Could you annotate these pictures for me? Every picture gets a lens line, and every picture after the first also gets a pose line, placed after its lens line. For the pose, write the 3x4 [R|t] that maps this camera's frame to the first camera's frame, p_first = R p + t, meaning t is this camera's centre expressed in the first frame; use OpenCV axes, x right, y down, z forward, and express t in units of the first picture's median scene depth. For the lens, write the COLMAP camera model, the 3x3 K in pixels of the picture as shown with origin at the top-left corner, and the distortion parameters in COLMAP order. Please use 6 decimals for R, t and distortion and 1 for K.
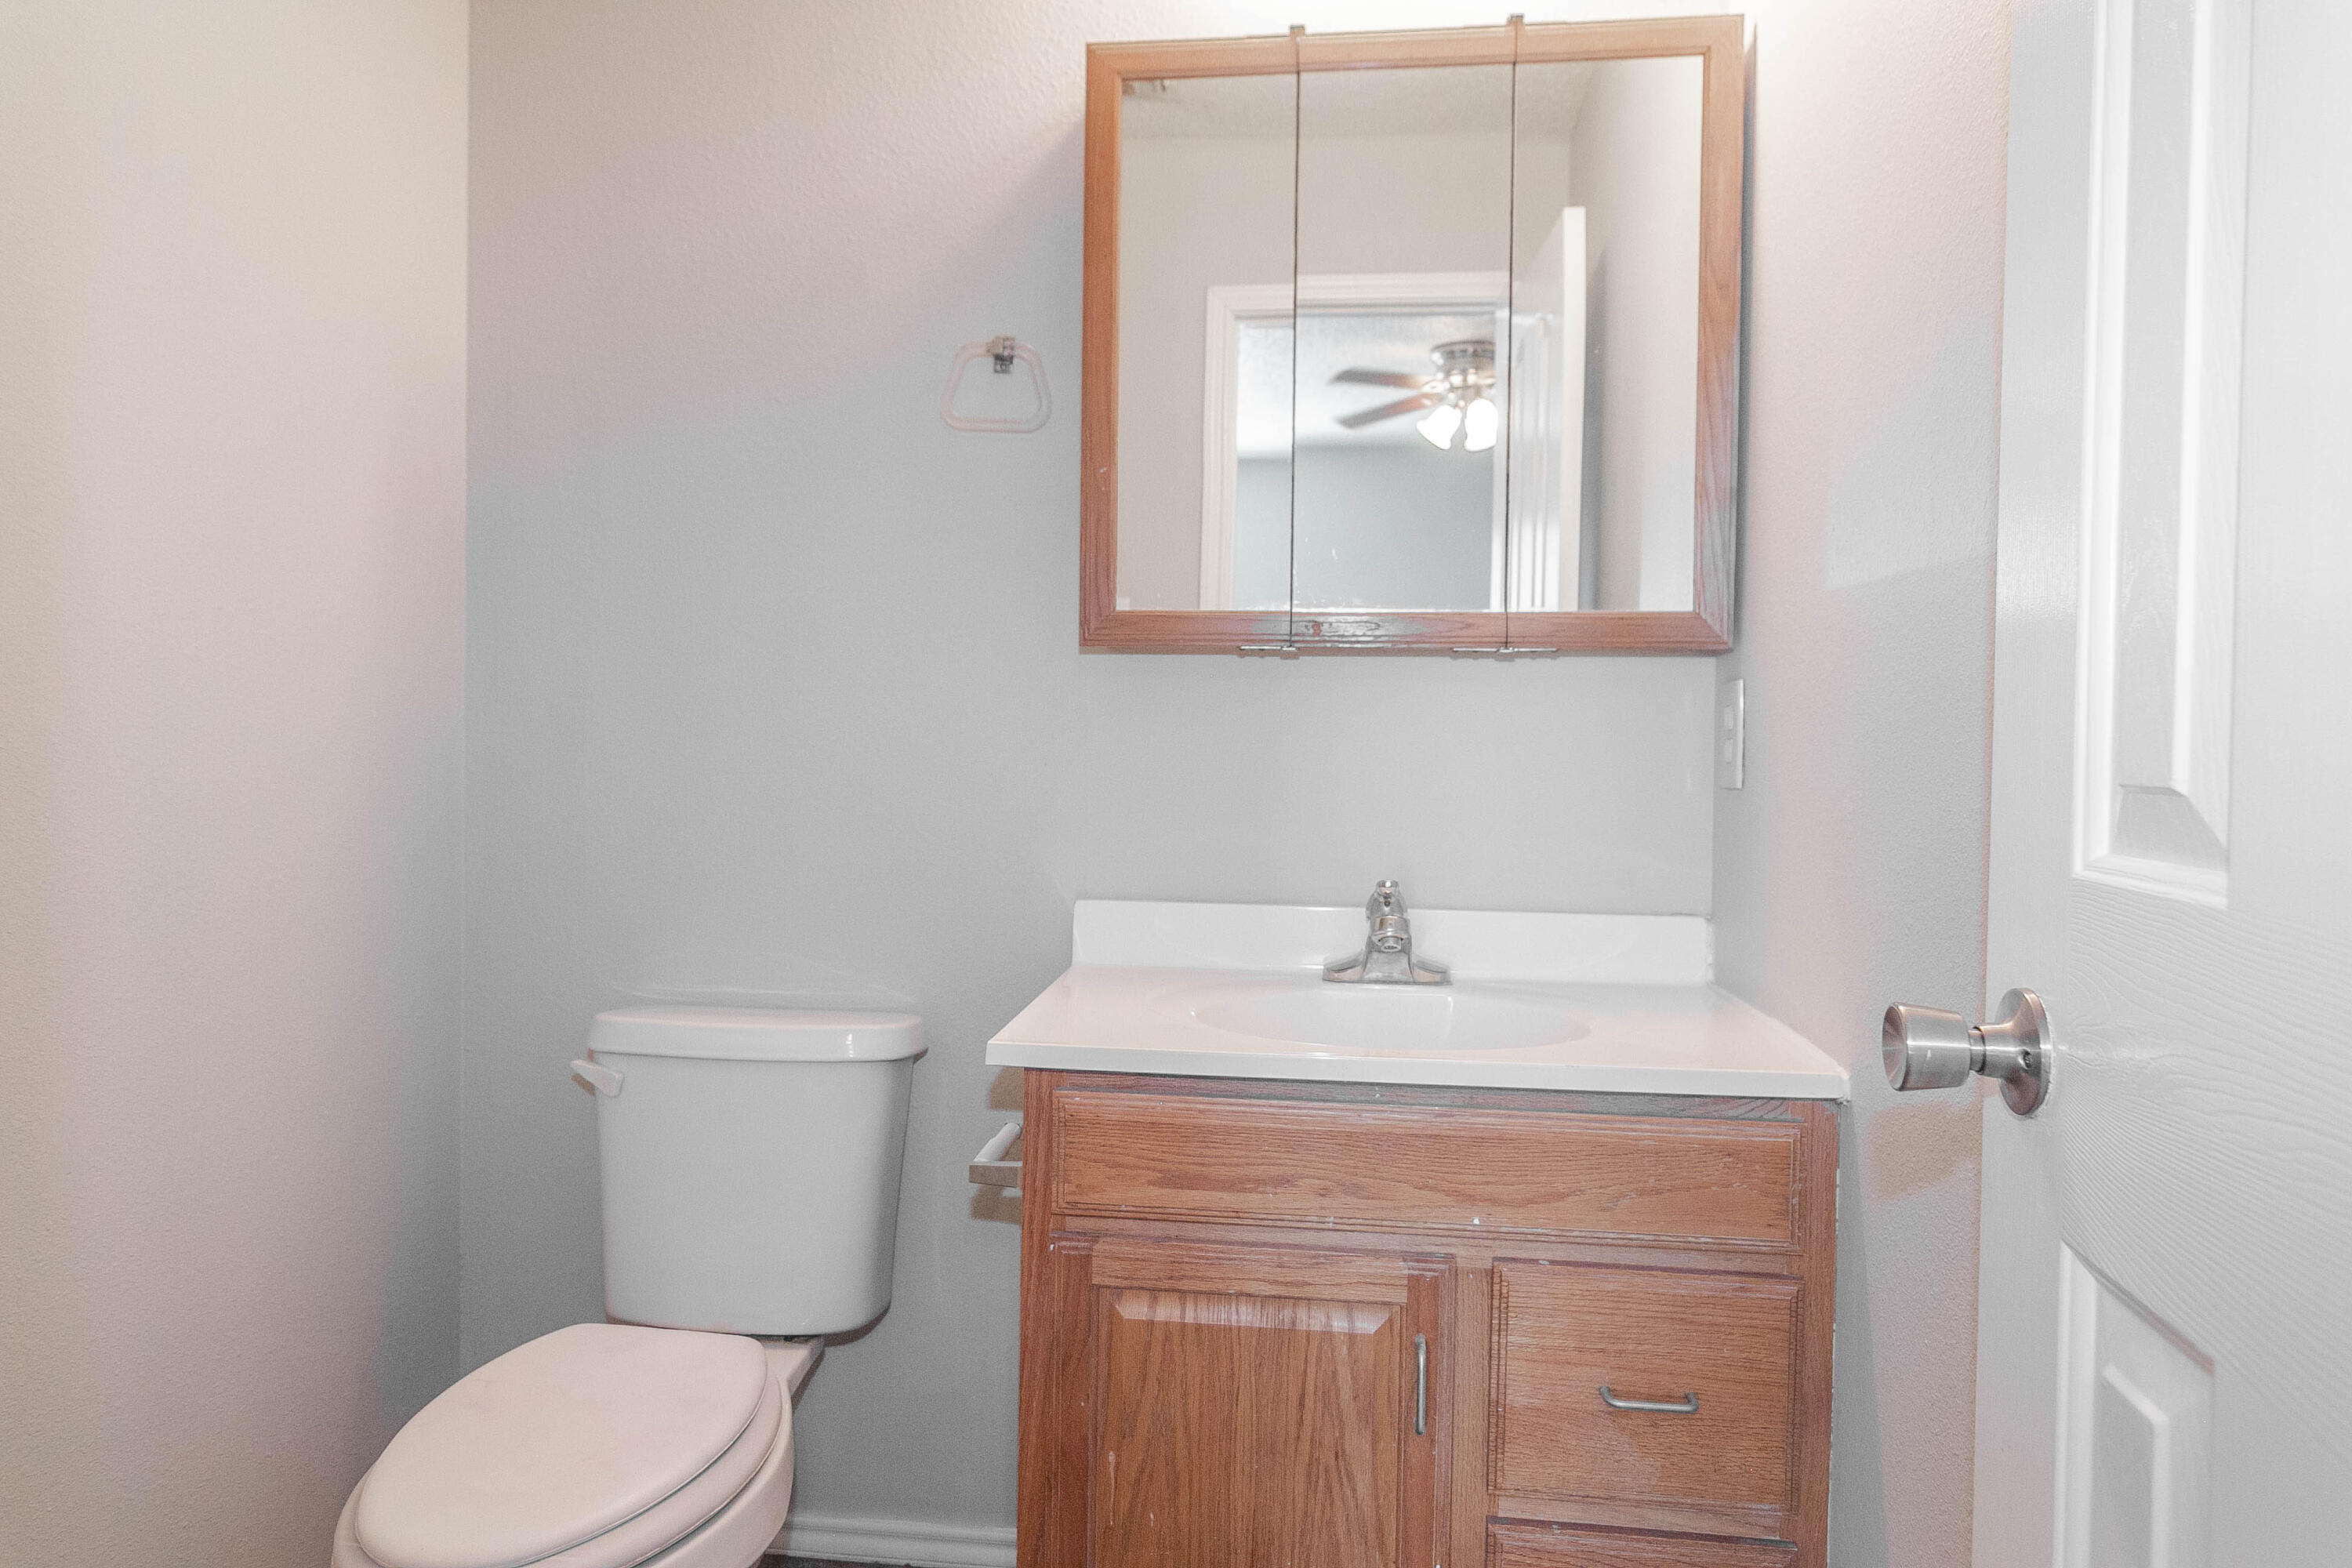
lens RADIAL K [[1427.9, 0, 1177.2], [0, 1427.9, 777.1], [0, 0, 1]] dist [-0.002206, 0.003177]
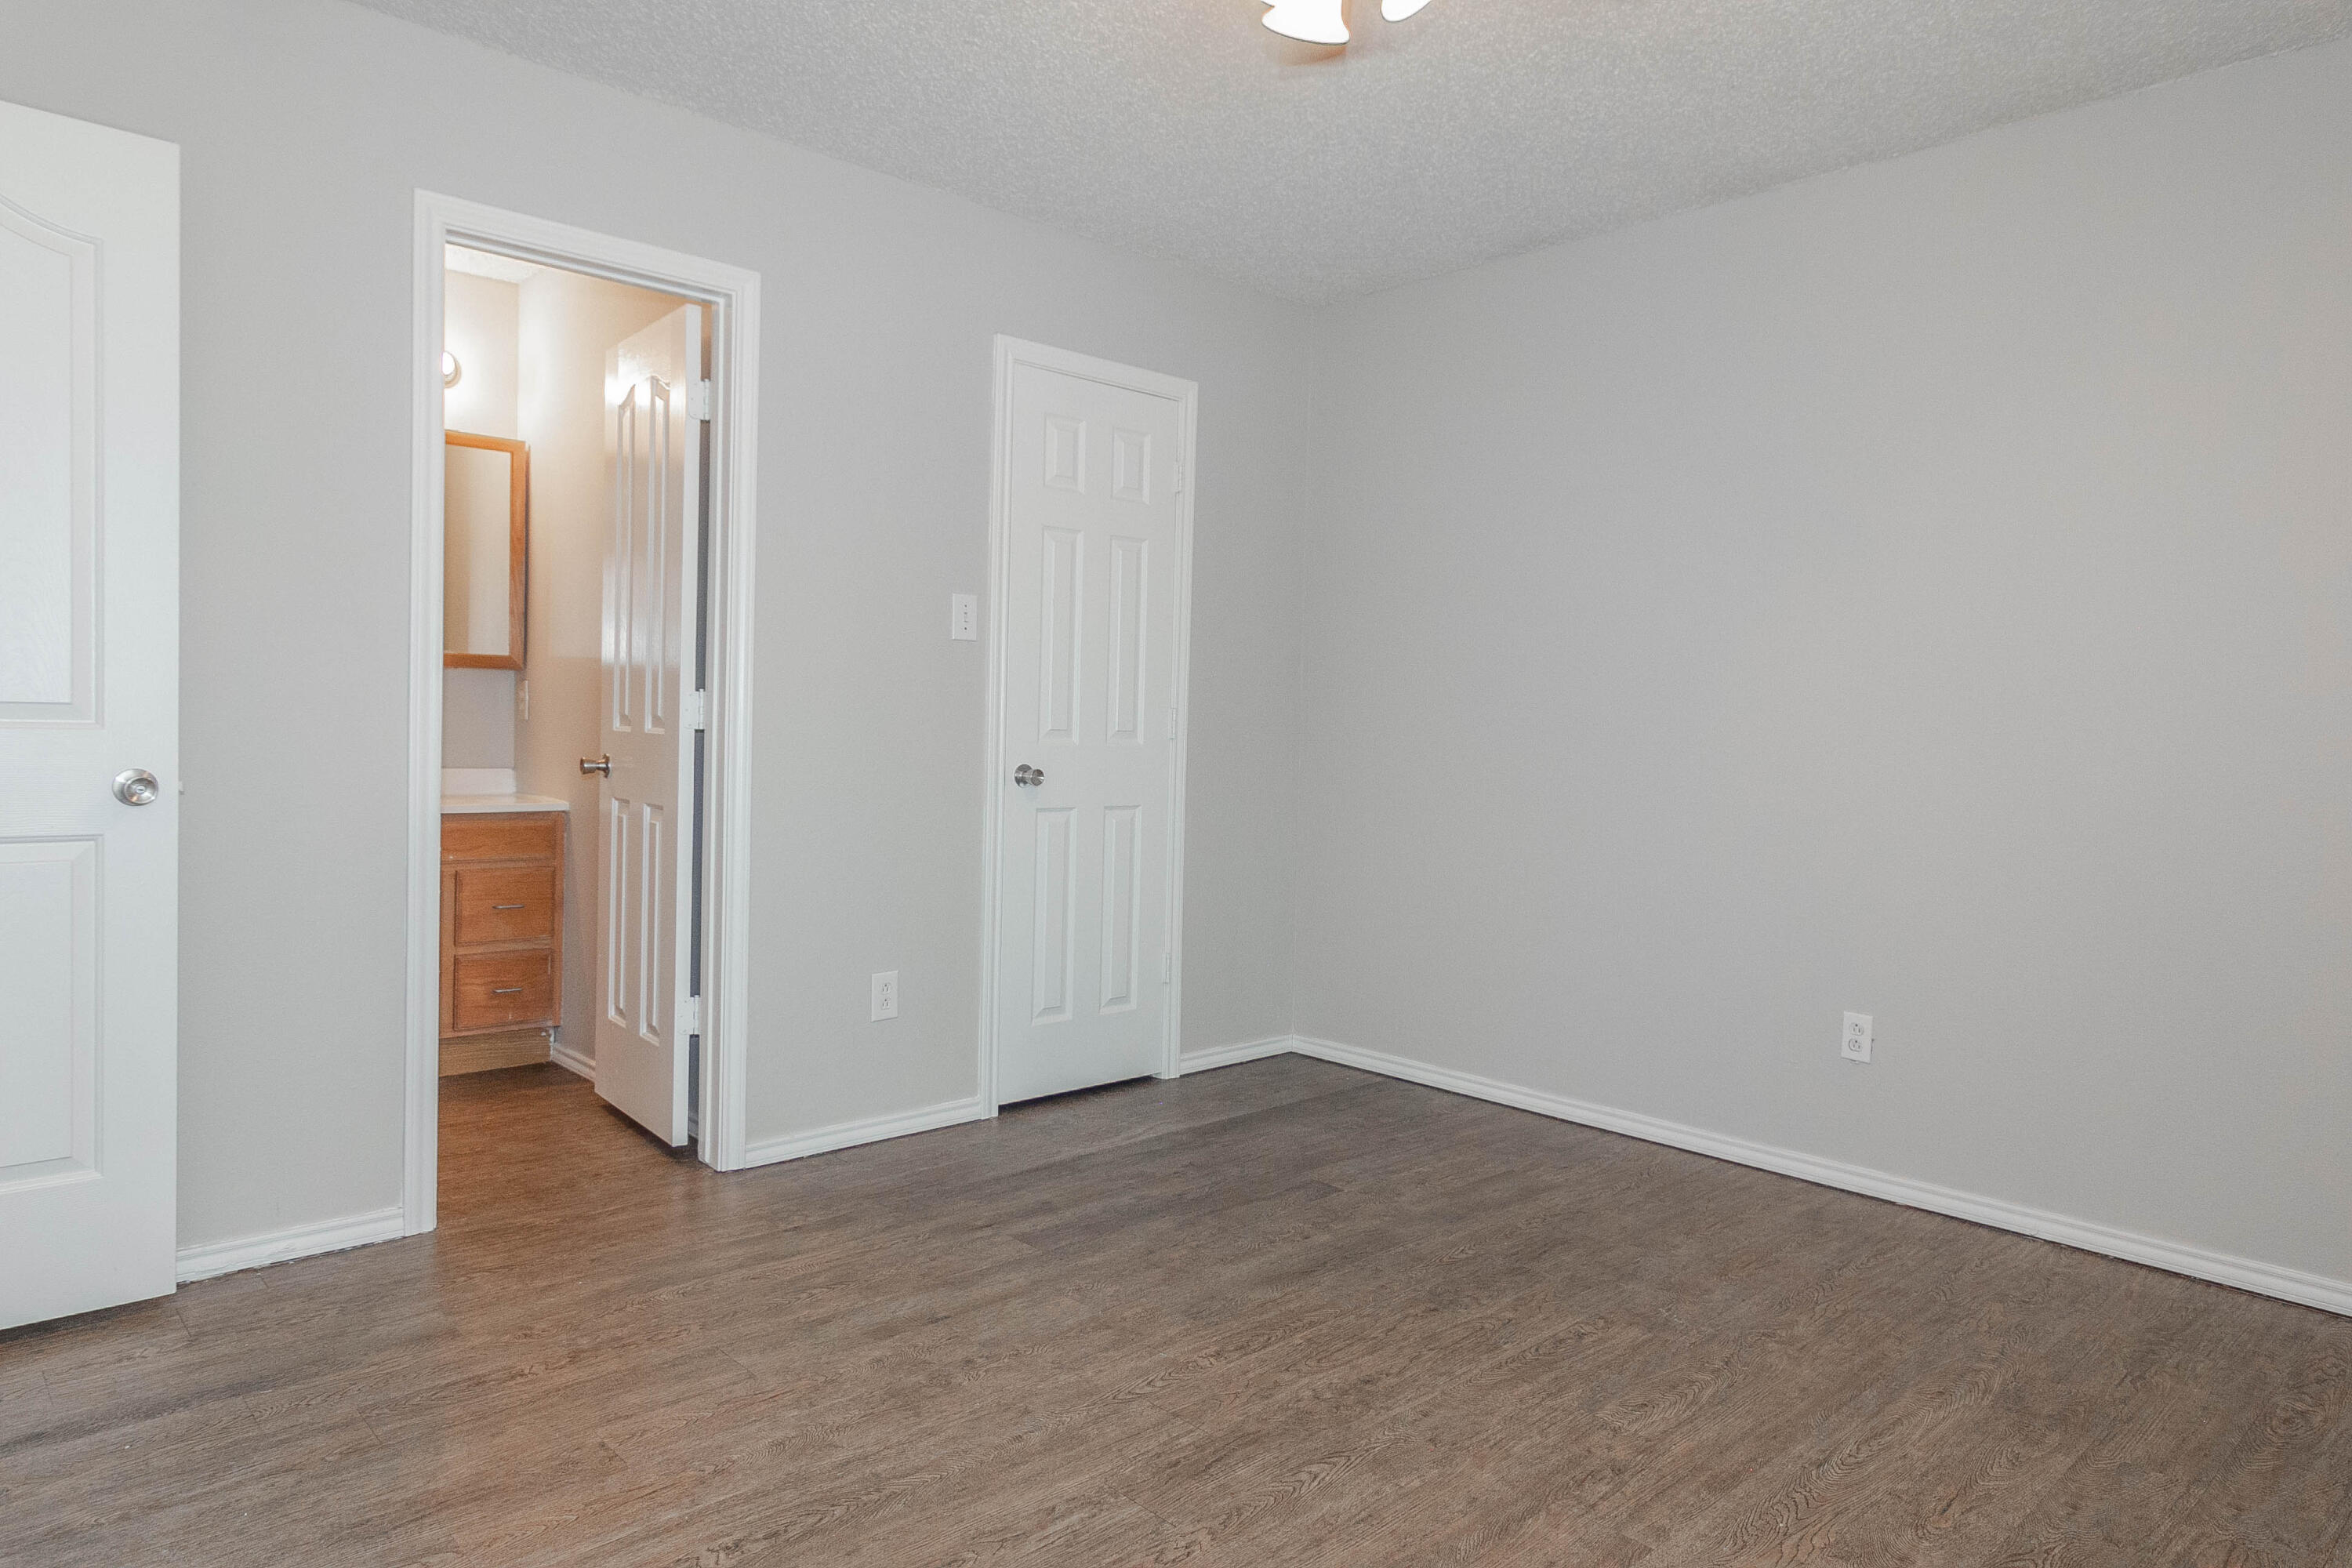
lens RADIAL K [[1427.9, 0, 1178.0], [0, 1427.9, 767.0], [0, 0, 1]] dist [-0.002206, 0.003177]
pose [[0.645389, -0.014915, 0.763709, -0.915555], [-0.005814, 0.999684, 0.024437, 0.023858], [-0.763832, -0.020212, 0.645098, -1.774232]]
